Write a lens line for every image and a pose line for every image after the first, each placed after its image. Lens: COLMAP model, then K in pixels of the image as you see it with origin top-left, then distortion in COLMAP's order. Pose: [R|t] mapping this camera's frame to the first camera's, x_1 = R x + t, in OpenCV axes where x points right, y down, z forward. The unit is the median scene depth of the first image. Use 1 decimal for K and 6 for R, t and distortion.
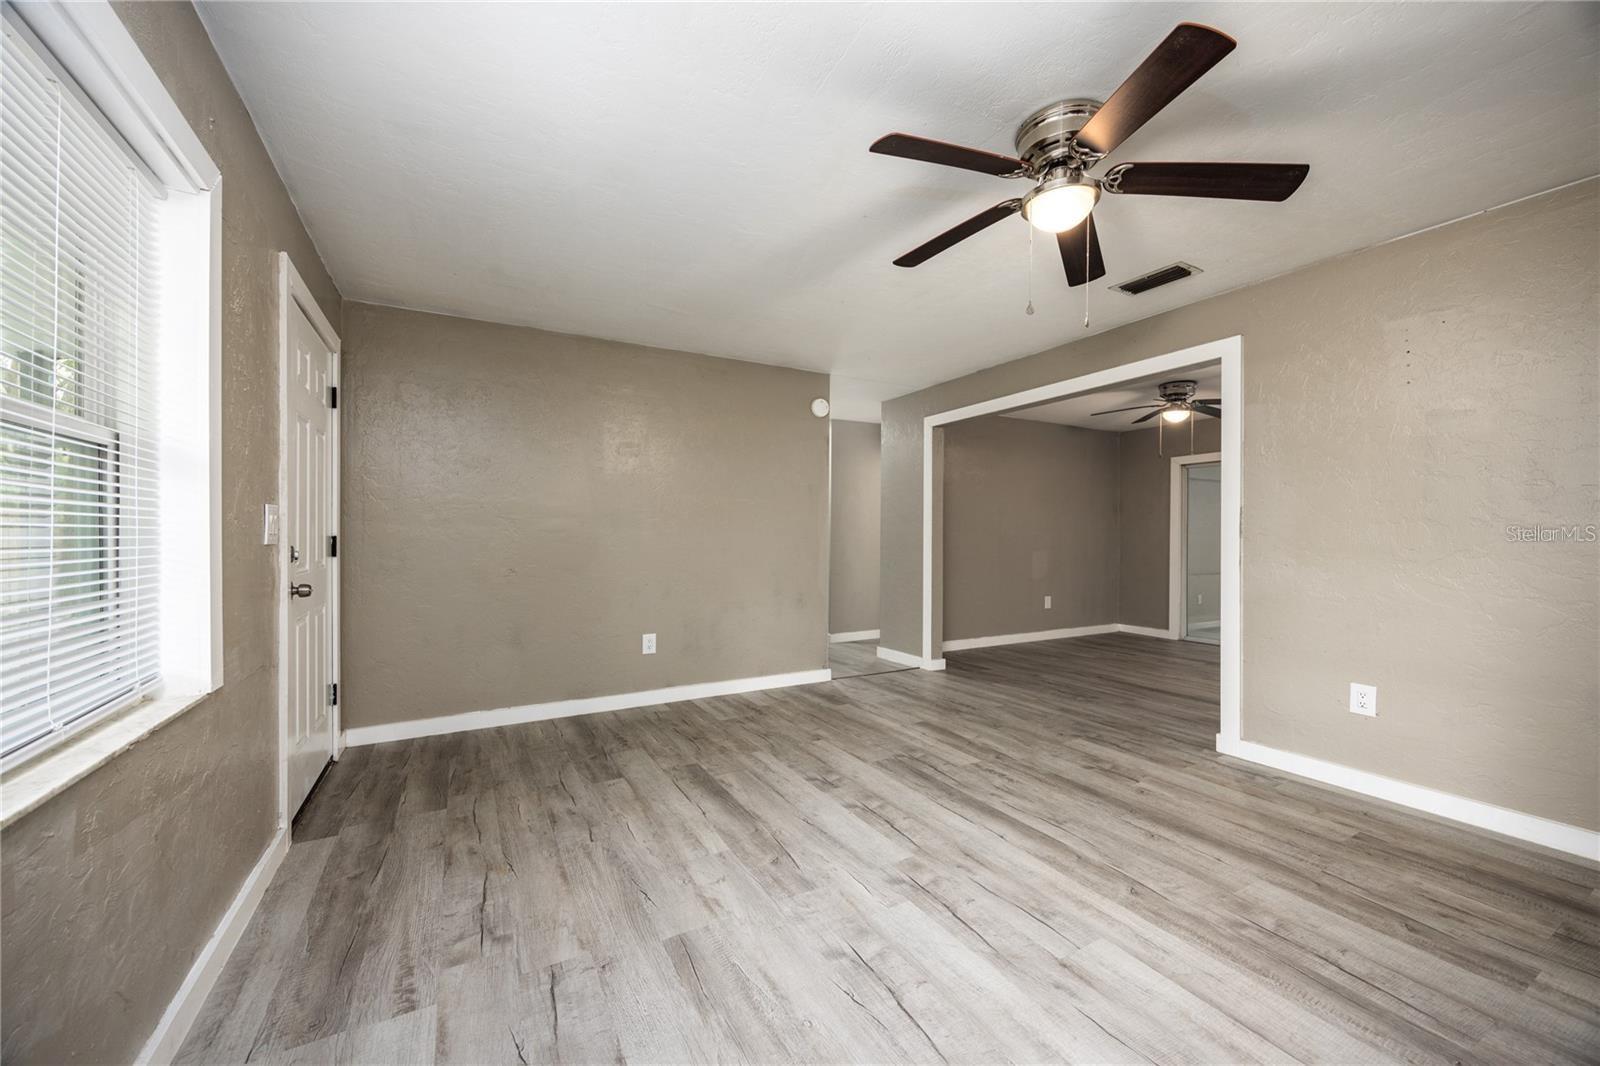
lens RADIAL K [[611.3, 0, 839.1], [0, 611.3, 534.8], [0, 0, 1]] dist [0.001490, 0.001414]
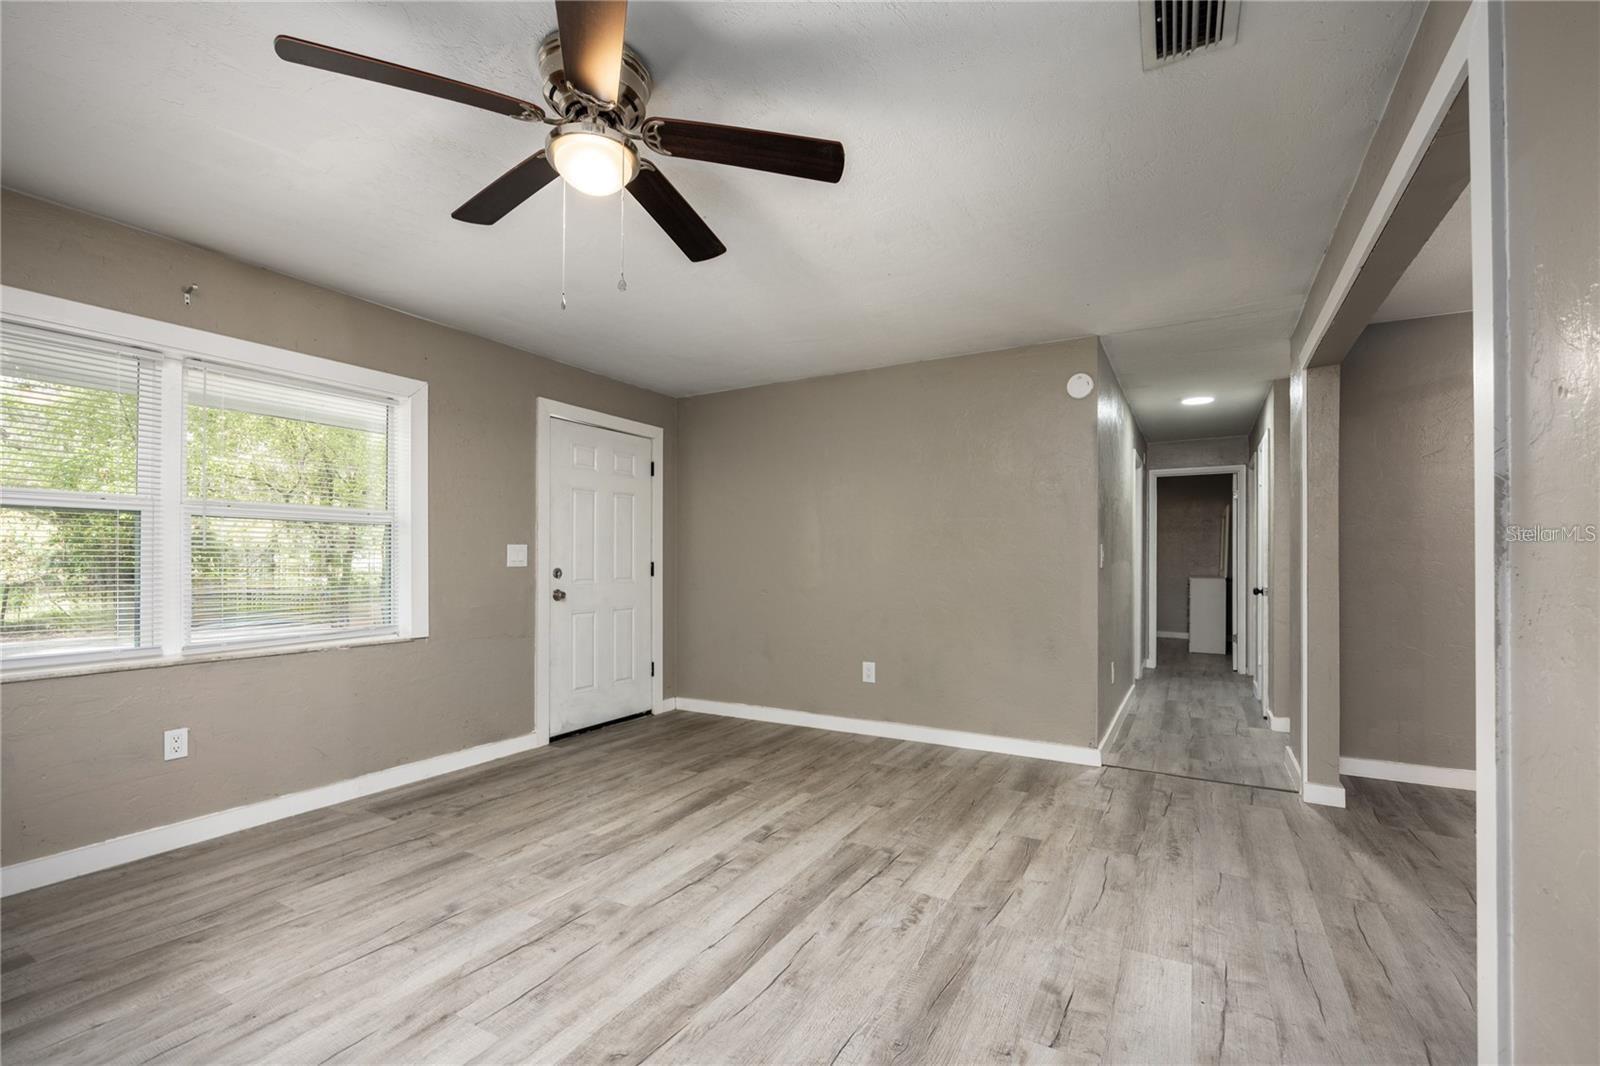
lens RADIAL K [[696.5, 0, 838.2], [0, 696.5, 571.2], [0, 0, 1]] dist [-0.006517, 0.001825]
pose [[0.507297, 0.014234, -0.861654, 1.118750], [0.000550, 0.999858, 0.016840, -0.008270], [0.861771, -0.009017, 0.507217, 0.688205]]
